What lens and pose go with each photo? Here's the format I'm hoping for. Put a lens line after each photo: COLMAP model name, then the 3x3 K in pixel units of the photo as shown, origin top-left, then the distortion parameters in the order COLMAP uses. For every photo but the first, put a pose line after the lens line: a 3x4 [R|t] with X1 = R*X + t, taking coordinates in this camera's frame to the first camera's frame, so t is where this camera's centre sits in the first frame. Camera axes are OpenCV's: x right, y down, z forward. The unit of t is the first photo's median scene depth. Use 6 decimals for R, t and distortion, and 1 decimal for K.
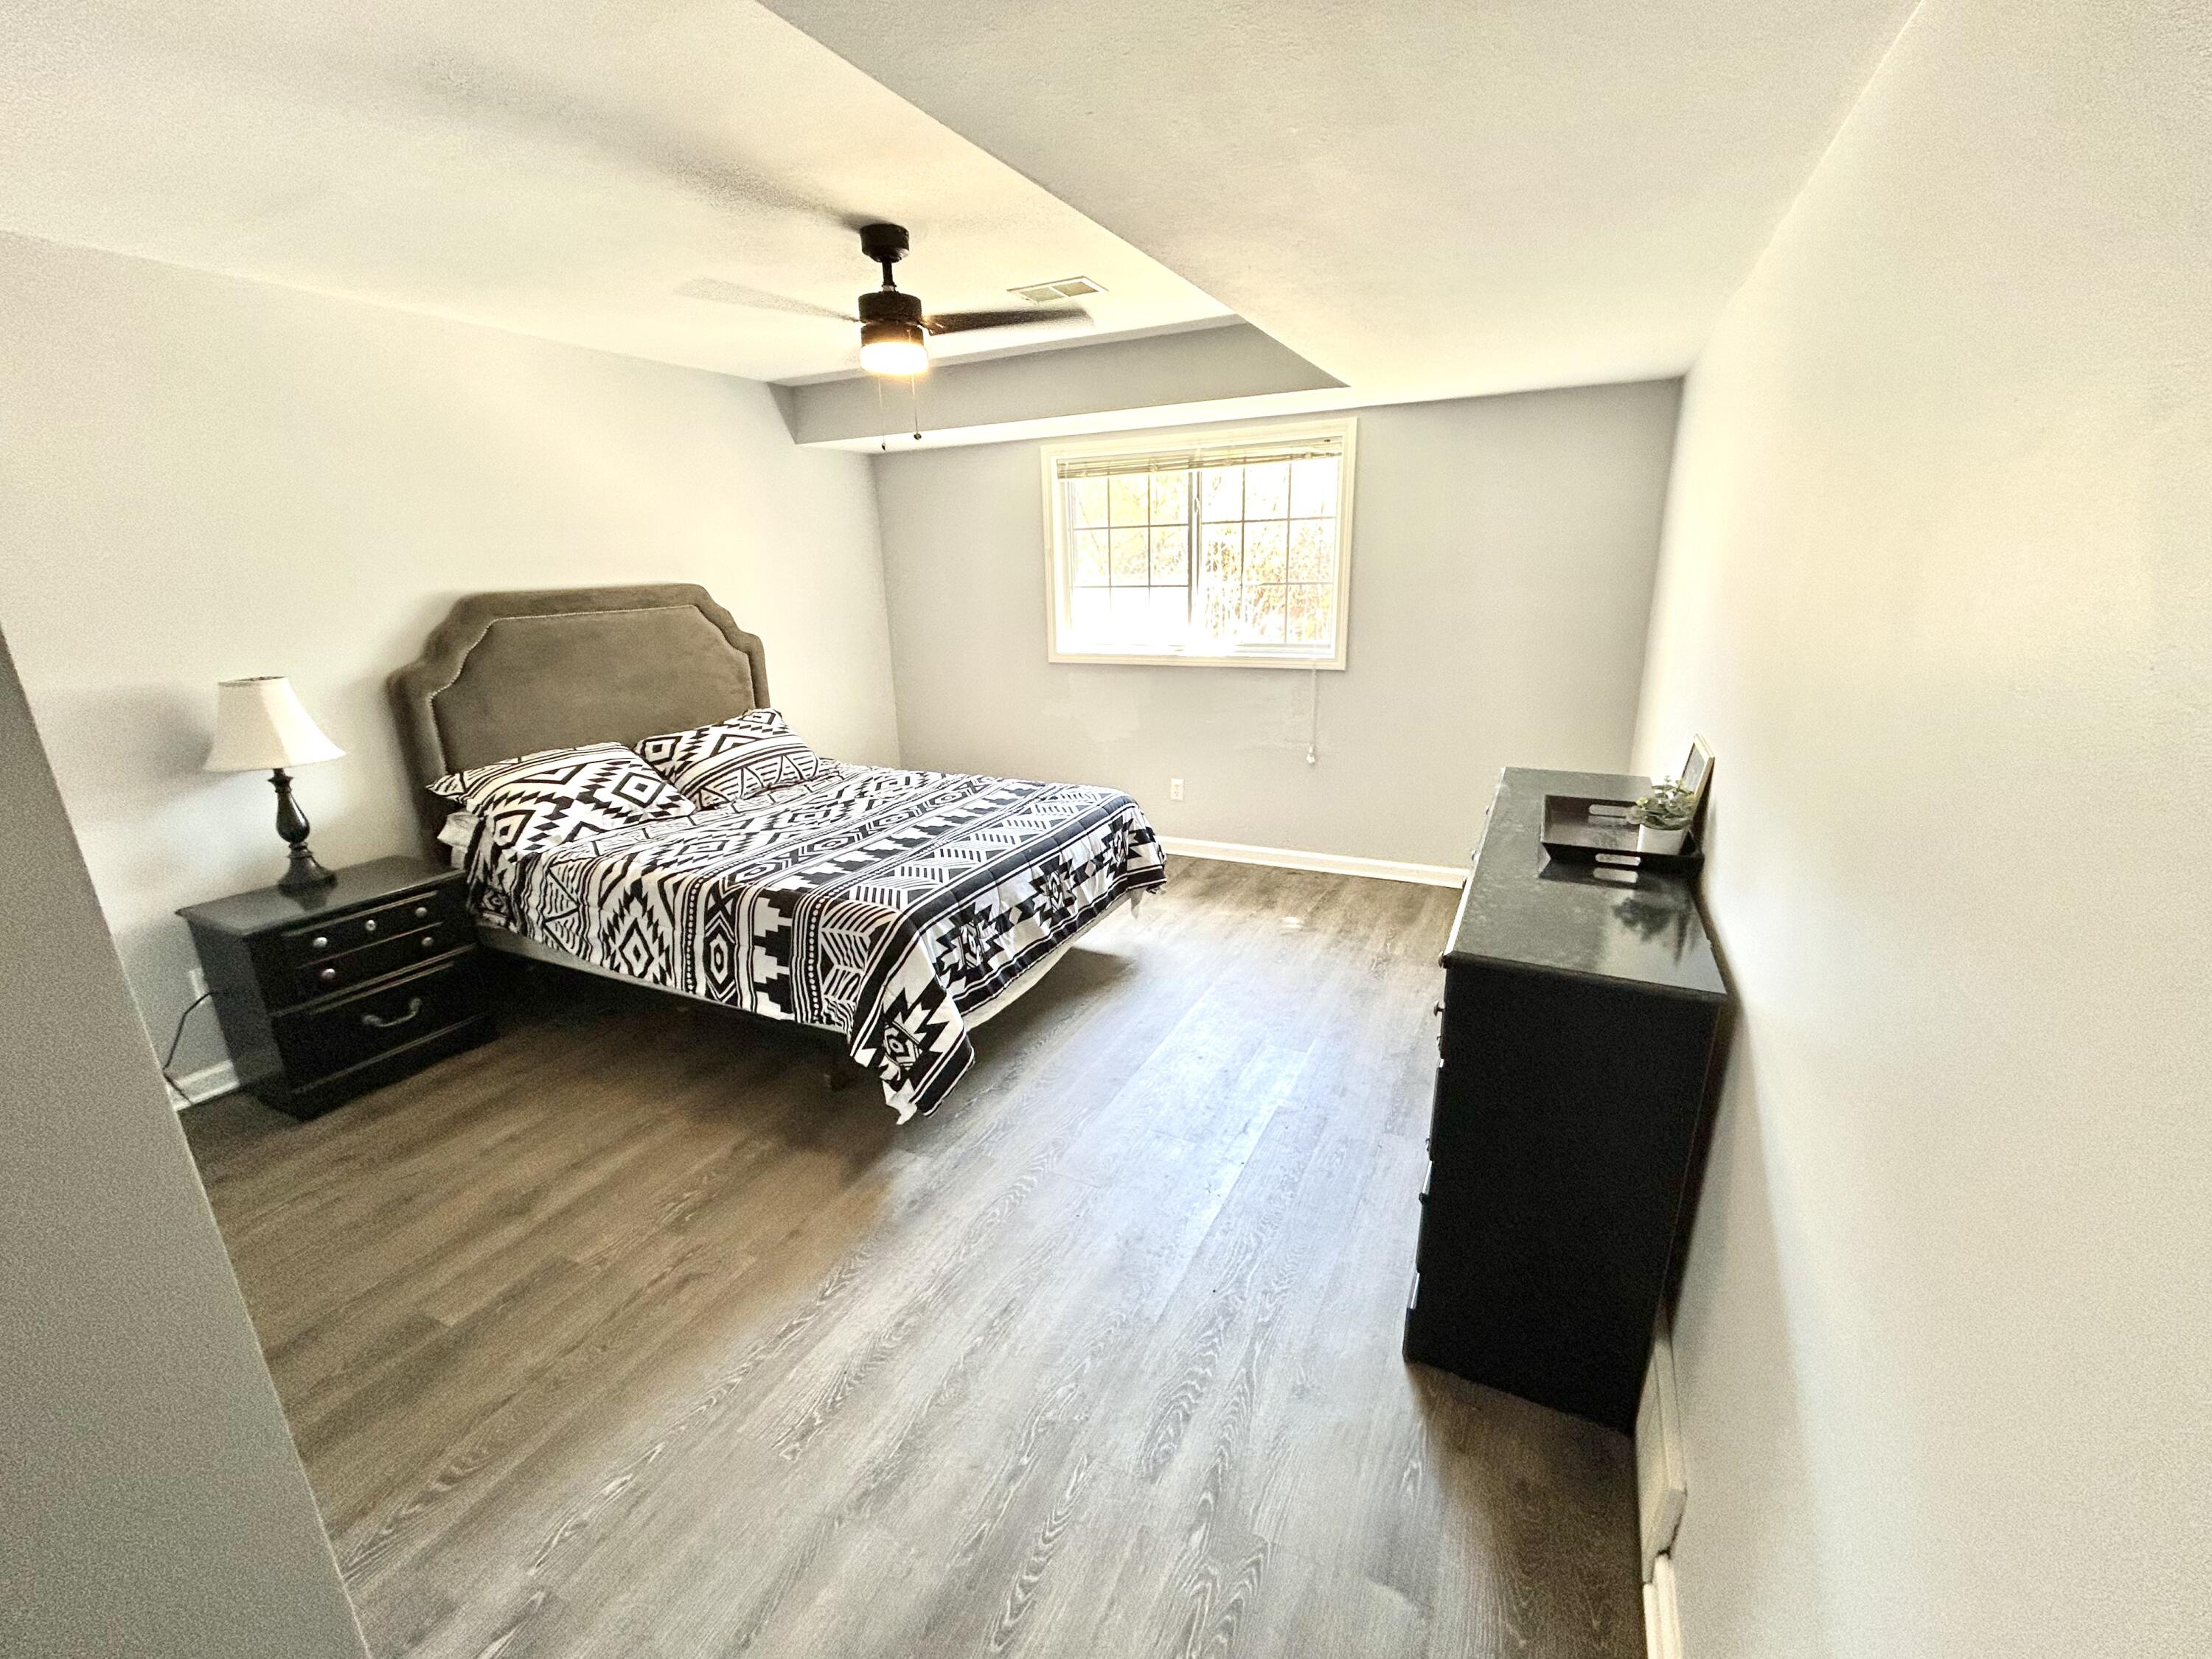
lens RADIAL K [[921.6, 0, 1102.9], [0, 921.6, 836.4], [0, 0, 1]] dist [-0.000476, -0.000065]
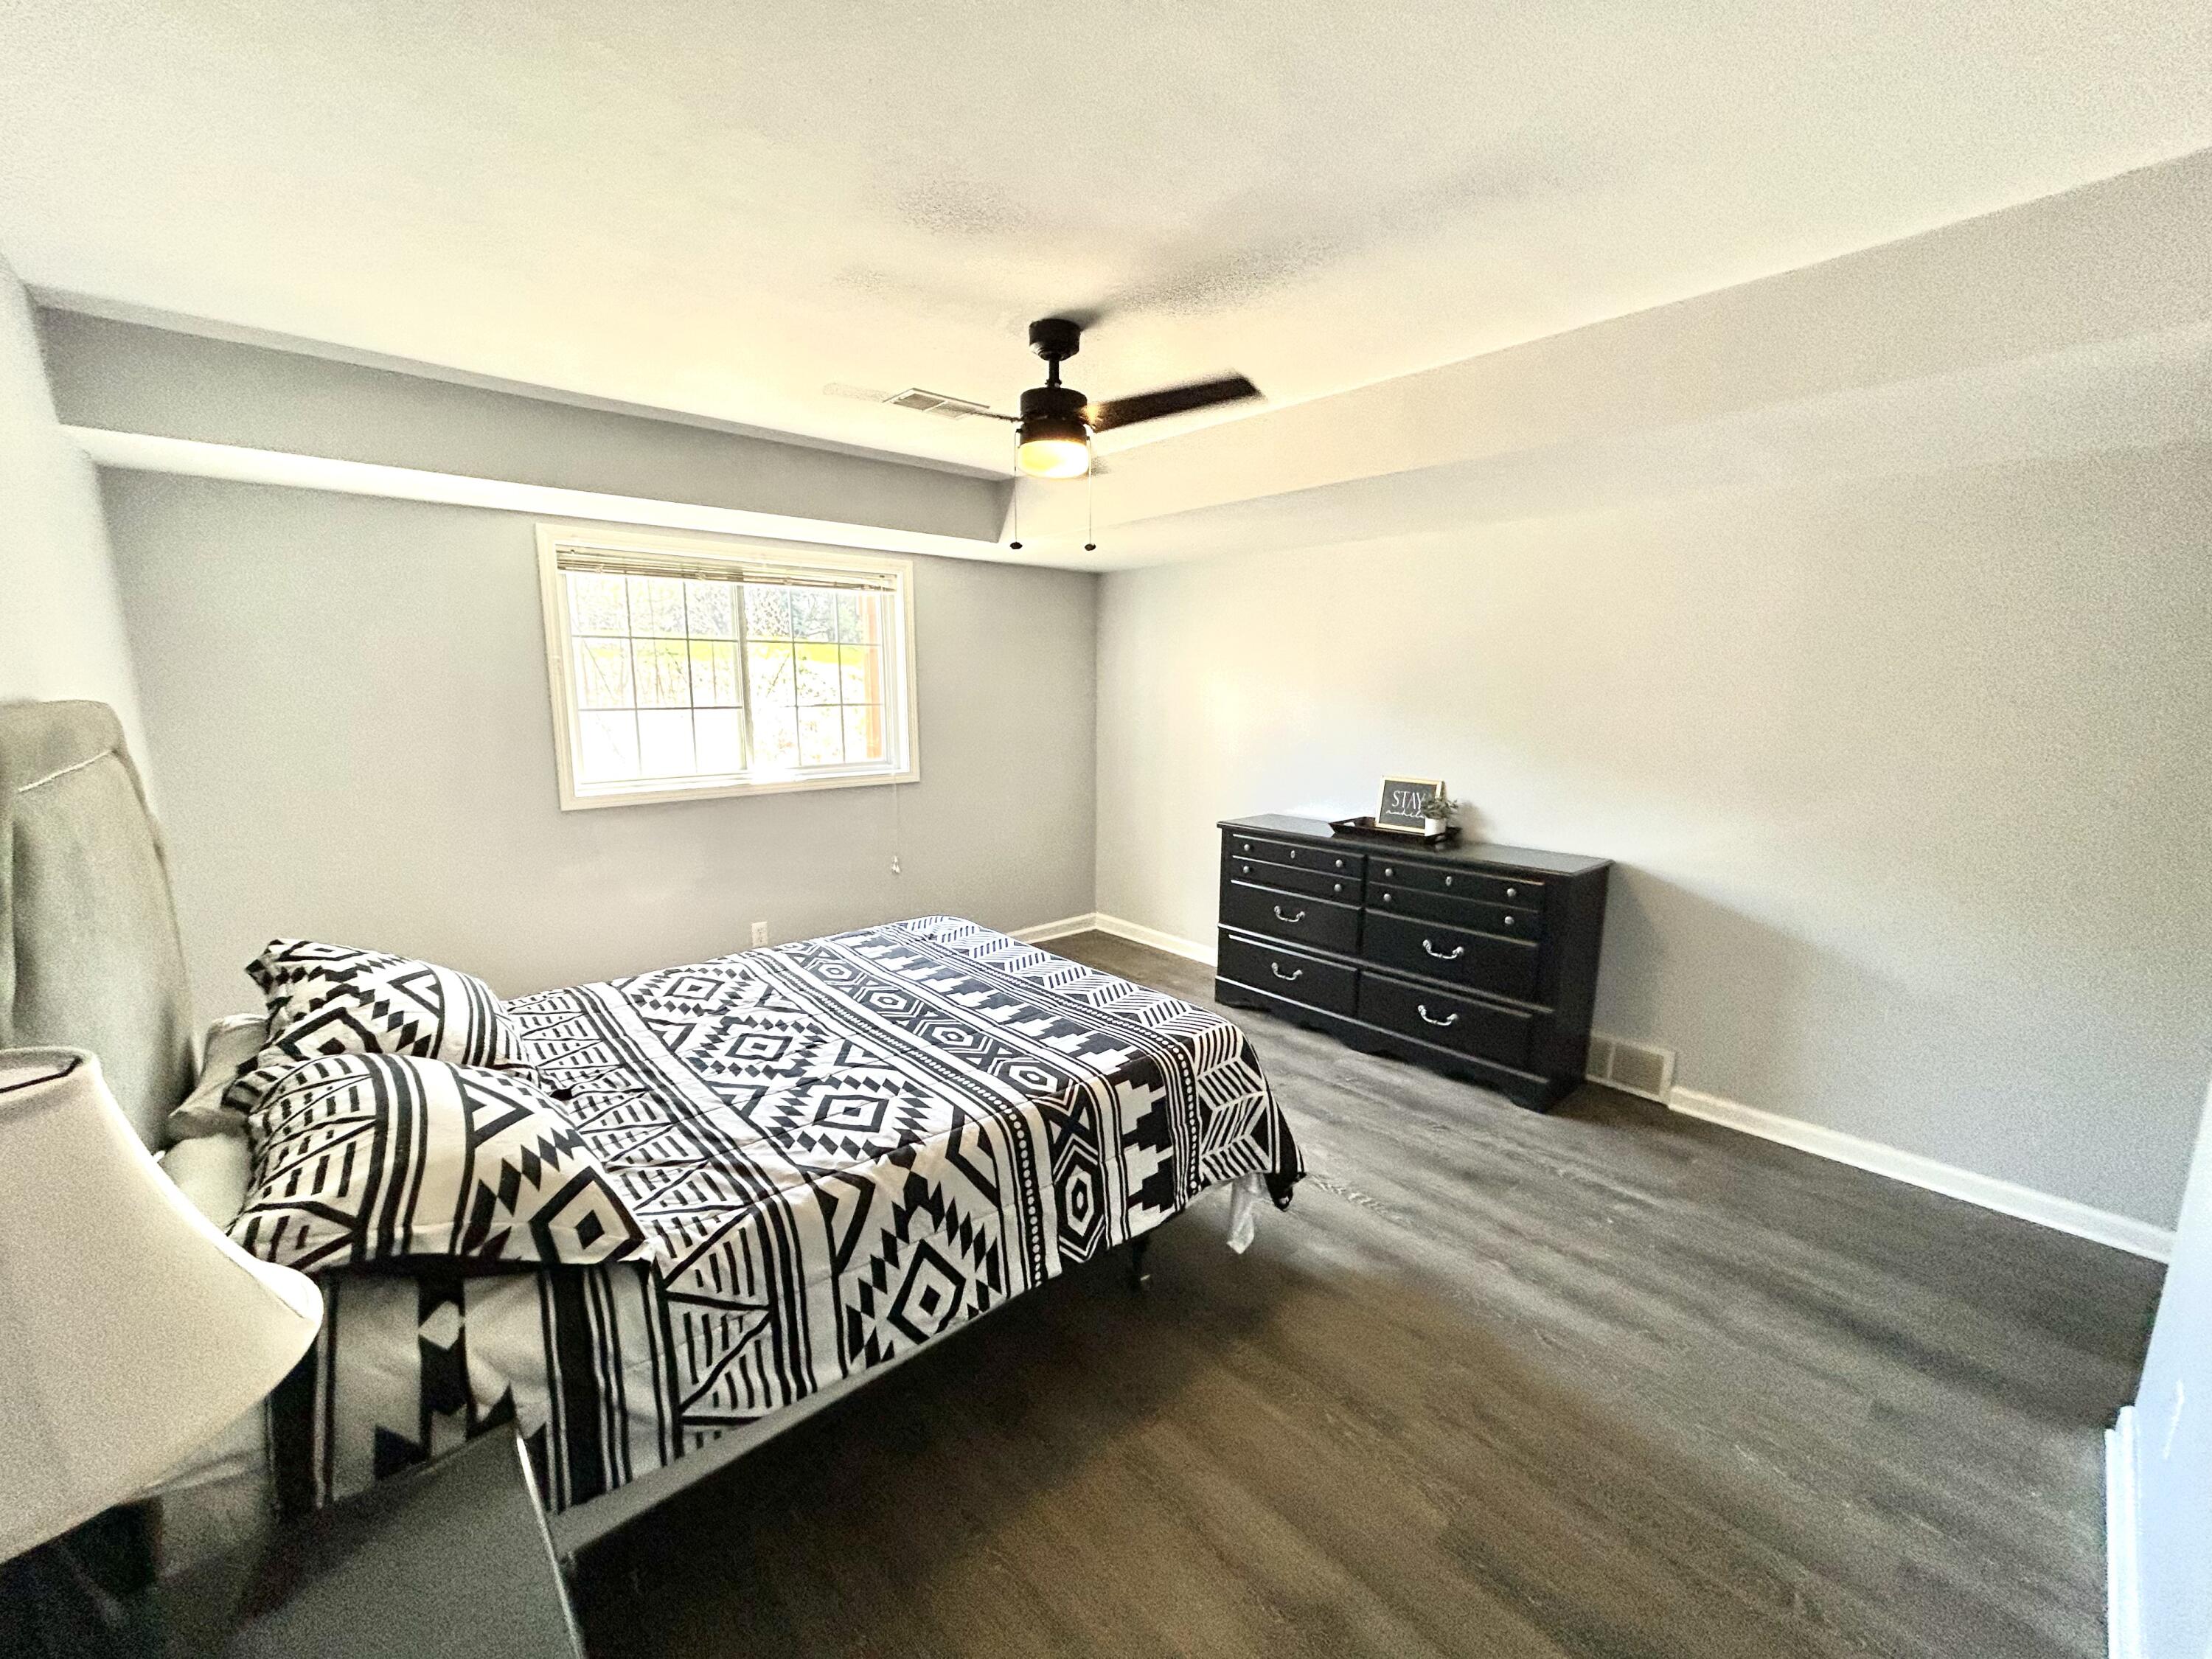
lens RADIAL K [[891.3, 0, 1097.8], [0, 891.3, 831.6], [0, 0, 1]] dist [-0.000082, 0.000168]
pose [[0.373880, -0.129672, 0.918367, -0.970153], [0.251997, 0.967132, 0.033966, -0.159999], [-0.892587, 0.218726, 0.394268, 0.618247]]
